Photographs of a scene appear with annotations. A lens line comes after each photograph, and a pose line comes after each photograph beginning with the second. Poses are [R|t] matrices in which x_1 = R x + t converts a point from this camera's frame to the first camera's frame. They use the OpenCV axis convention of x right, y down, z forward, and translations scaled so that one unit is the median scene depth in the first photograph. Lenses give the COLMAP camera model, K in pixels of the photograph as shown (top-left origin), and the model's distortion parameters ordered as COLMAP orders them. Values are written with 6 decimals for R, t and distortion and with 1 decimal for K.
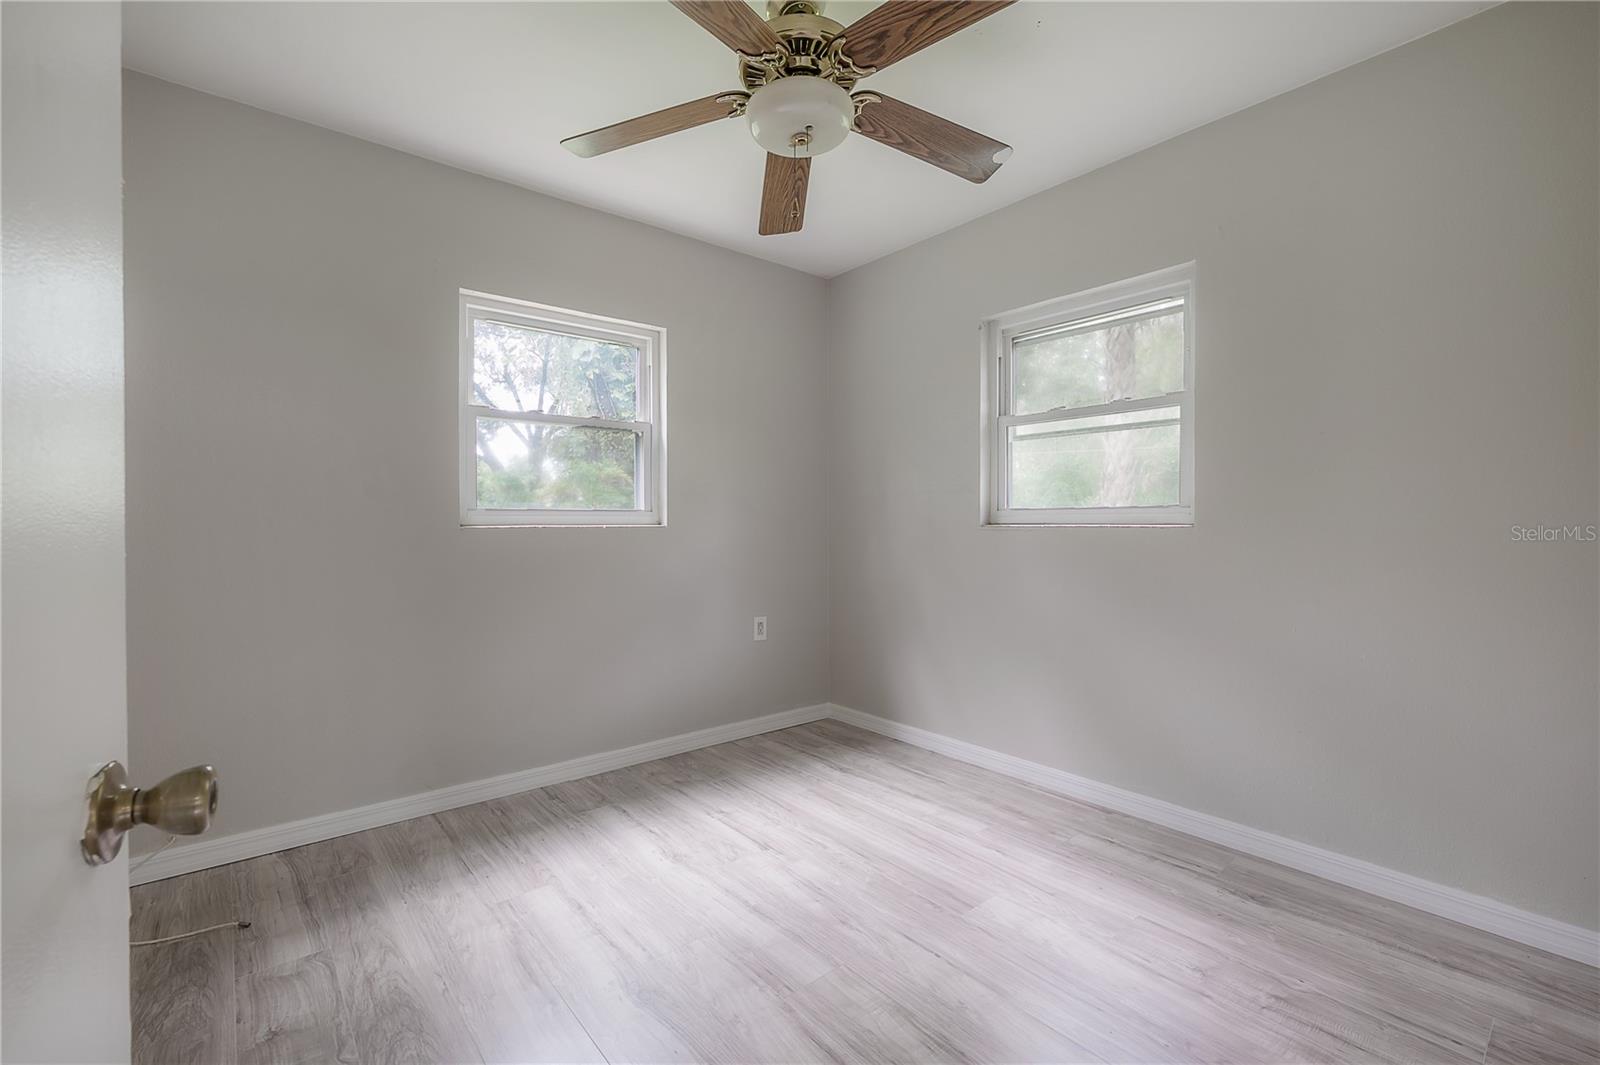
lens RADIAL K [[692.1, 0, 799.1], [0, 692.1, 516.9], [0, 0, 1]] dist [-0.002908, -0.000179]
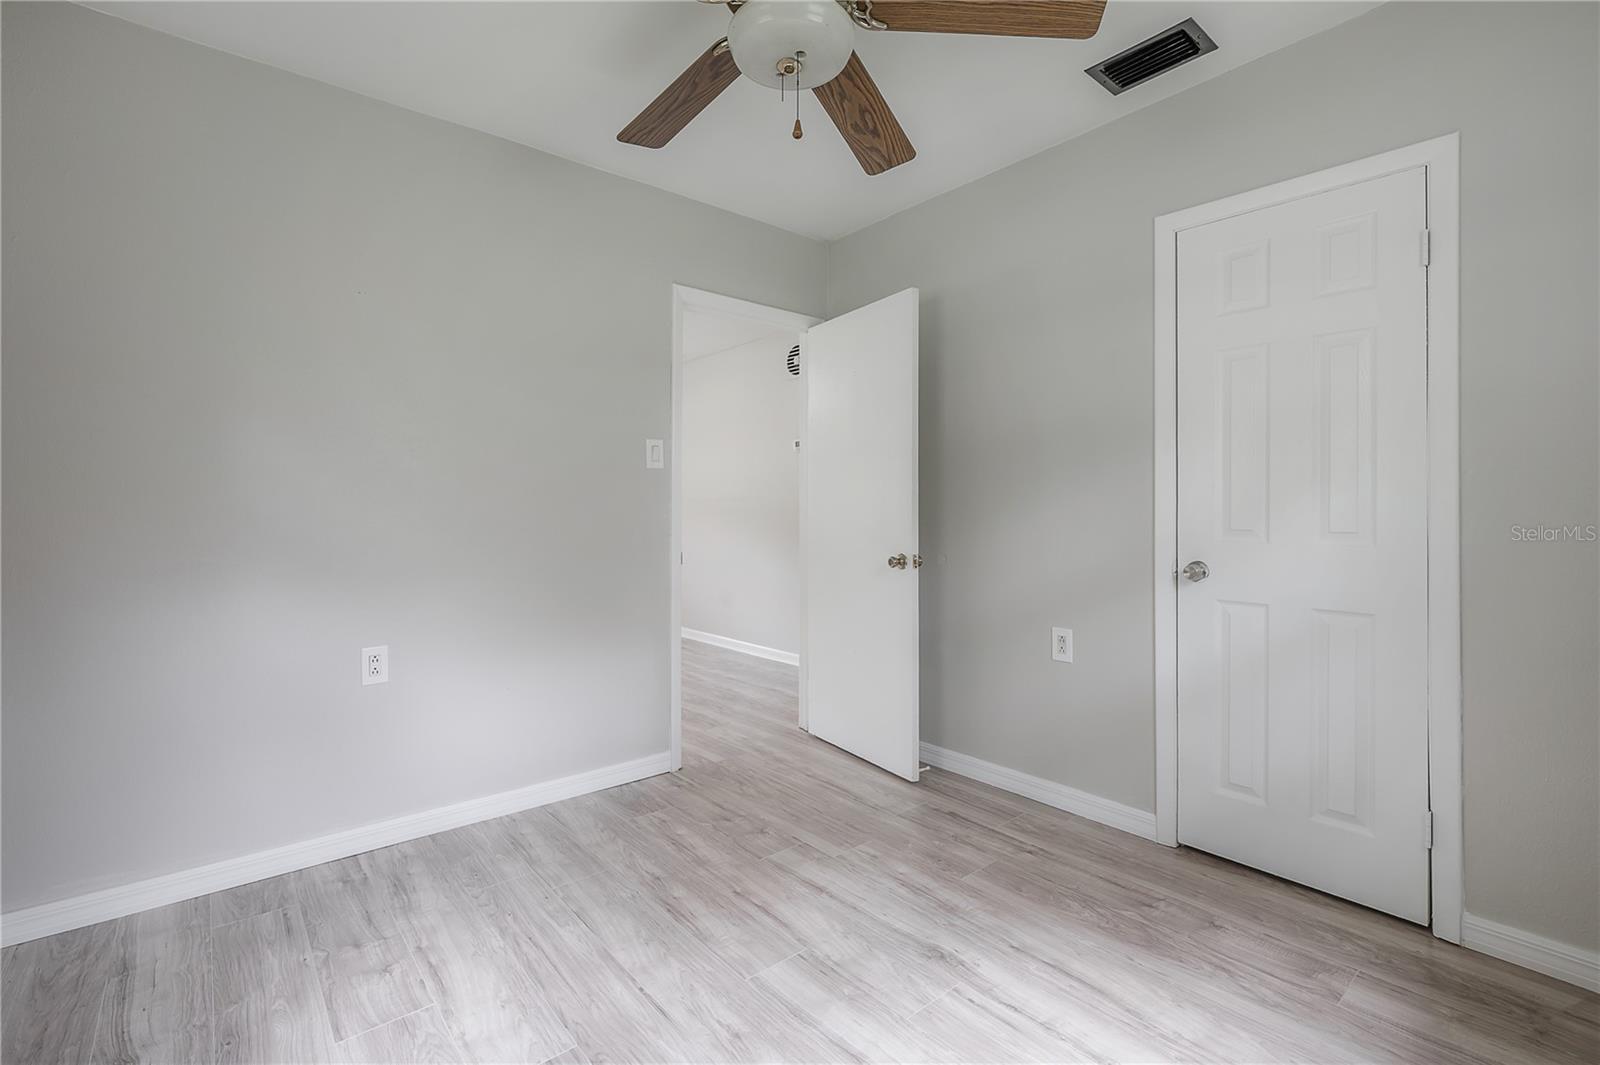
lens RADIAL K [[692.1, 0, 799.1], [0, 692.1, 516.9], [0, 0, 1]] dist [-0.002908, -0.000179]
pose [[-0.999555, 0.002045, -0.029752, 0.018449], [0.002058, 0.999998, -0.000428, 0.013996], [0.029751, -0.000489, -0.999557, 1.927207]]
